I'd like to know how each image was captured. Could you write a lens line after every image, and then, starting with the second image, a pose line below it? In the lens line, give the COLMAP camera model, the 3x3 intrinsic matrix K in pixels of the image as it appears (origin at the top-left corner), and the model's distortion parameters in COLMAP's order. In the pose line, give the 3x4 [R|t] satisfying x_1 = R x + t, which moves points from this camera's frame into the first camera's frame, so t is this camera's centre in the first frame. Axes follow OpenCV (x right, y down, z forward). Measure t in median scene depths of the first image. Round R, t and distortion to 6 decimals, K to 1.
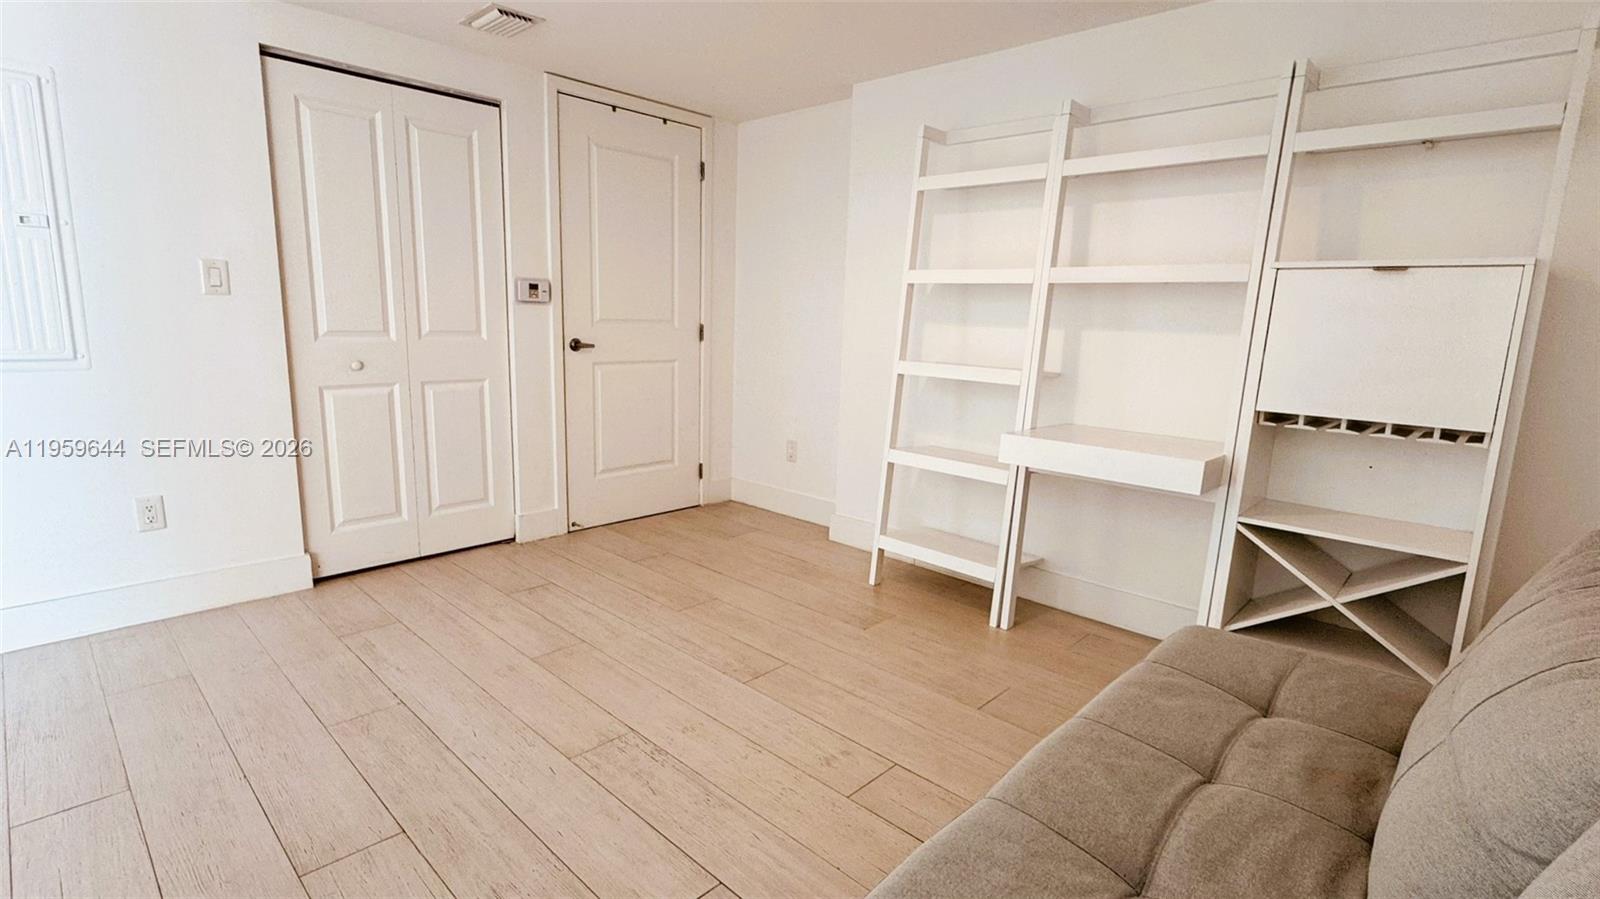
lens RADIAL K [[761.9, 0, 800.0], [0, 761.9, 449.5], [0, 0, 1]] dist [-0.000020, -0.000001]
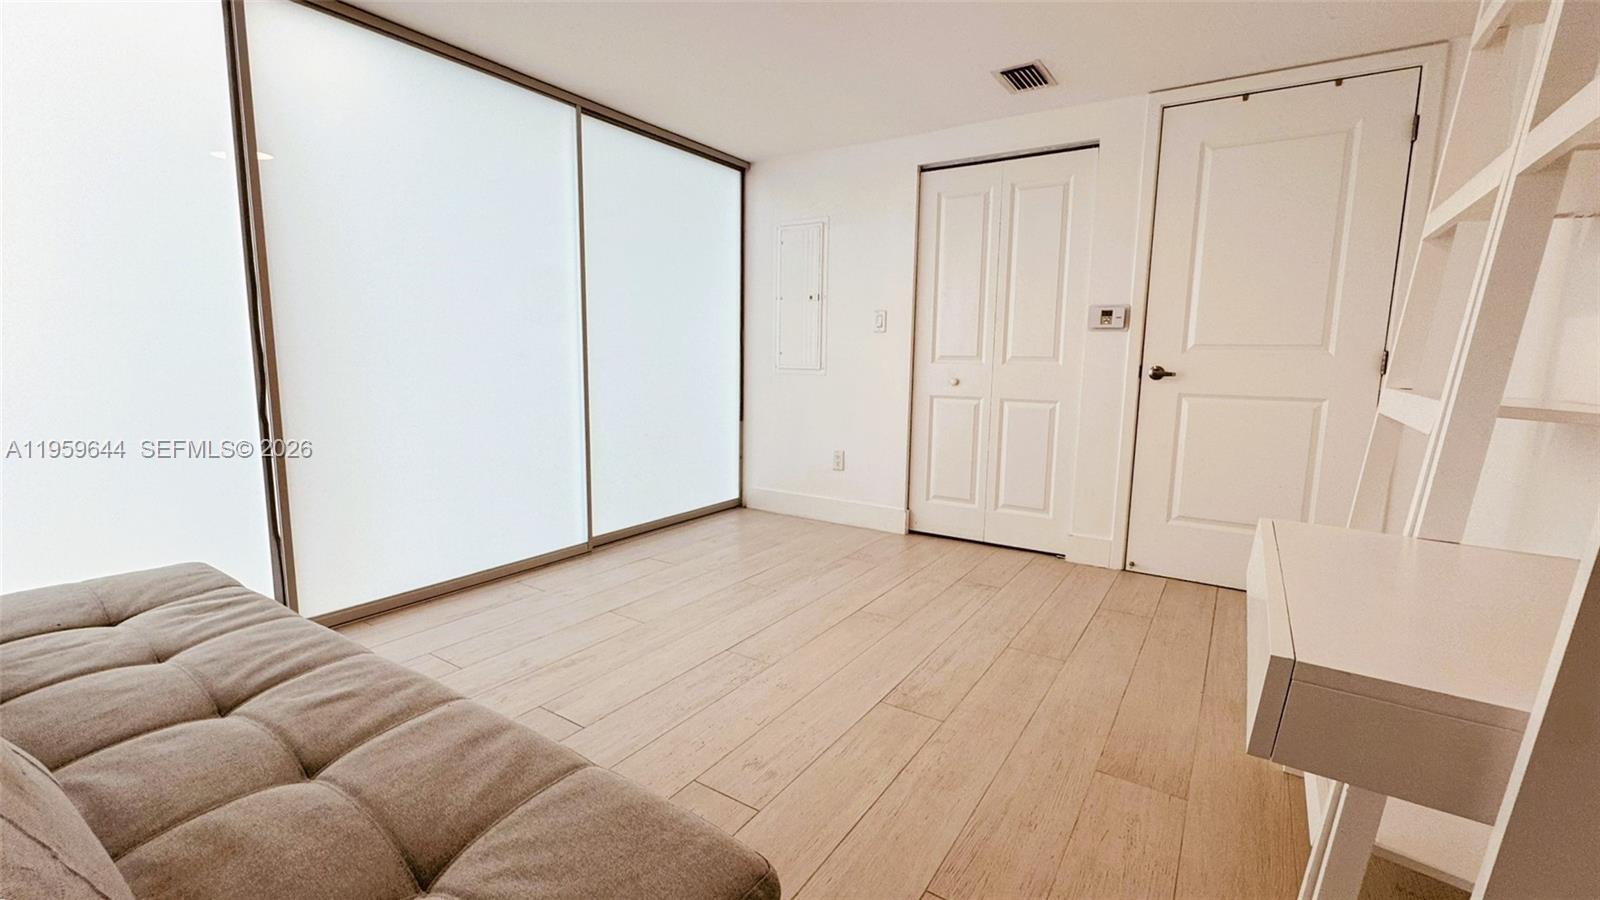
lens RADIAL K [[679.2, 0, 802.0], [0, 679.2, 445.7], [0, 0, 1]] dist [0.000671, 0.000065]
pose [[0.174055, 0.103555, -0.979276, 0.524357], [-0.183213, 0.980497, 0.071120, -0.035261], [0.967542, 0.167037, 0.189633, 0.514734]]
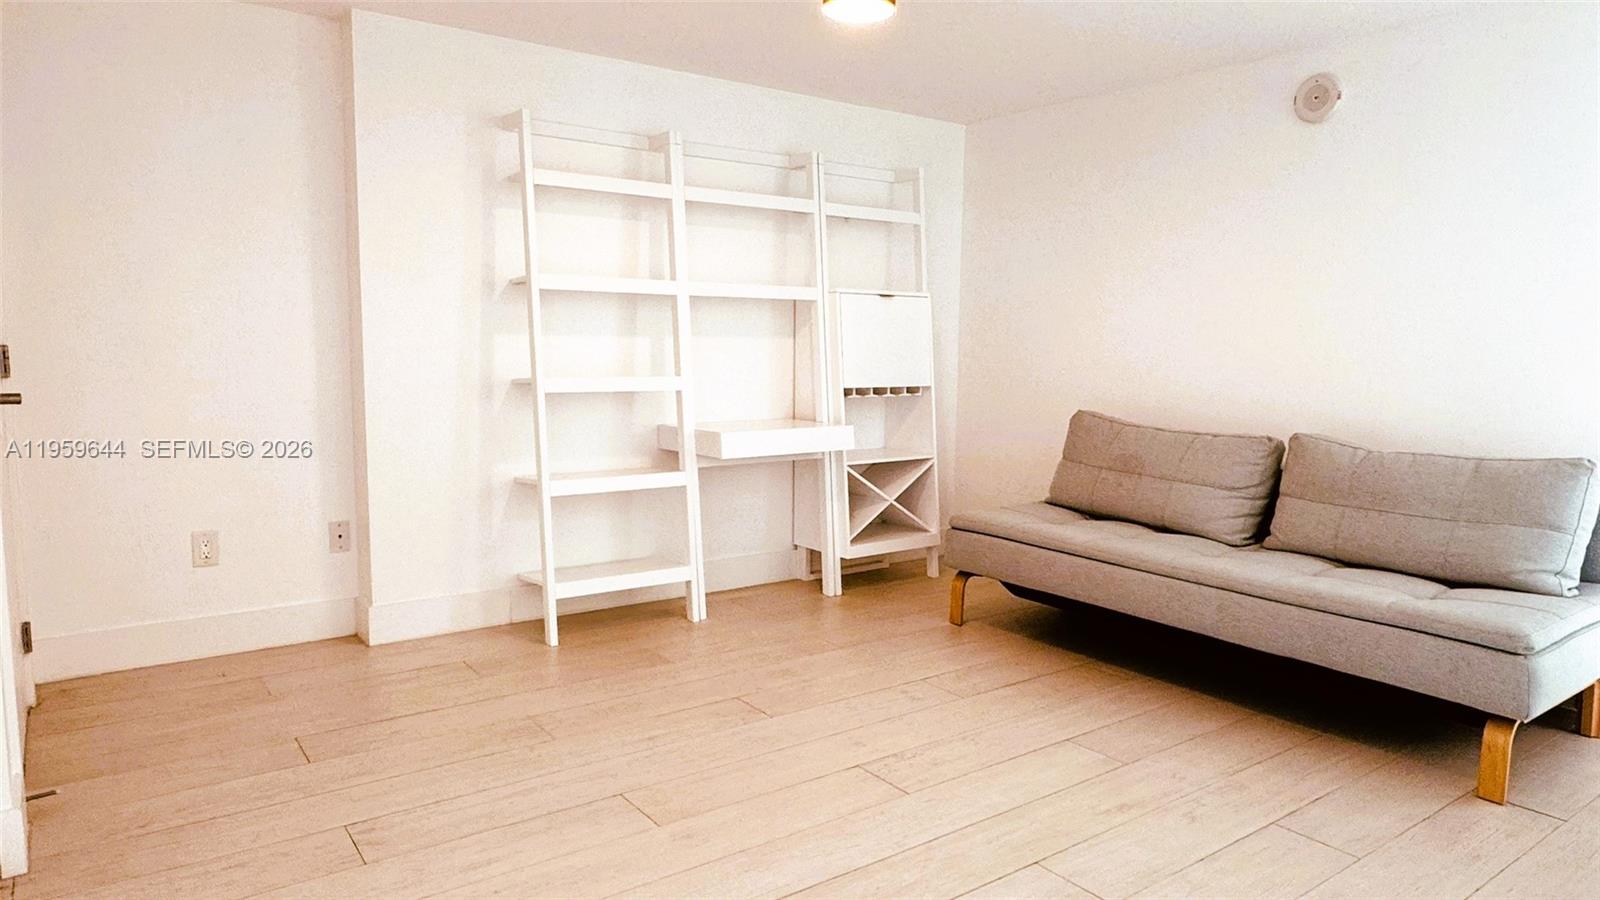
lens RADIAL K [[1002.1, 0, 800.0], [0, 1002.1, 450.0], [0, 0, 1]] dist [-0.002097, -0.000673]
pose [[0.168616, -0.134889, 0.976409, -0.918517], [0.165137, 0.980457, 0.106931, -0.107757], [-0.971750, 0.143211, 0.187596, 0.511237]]
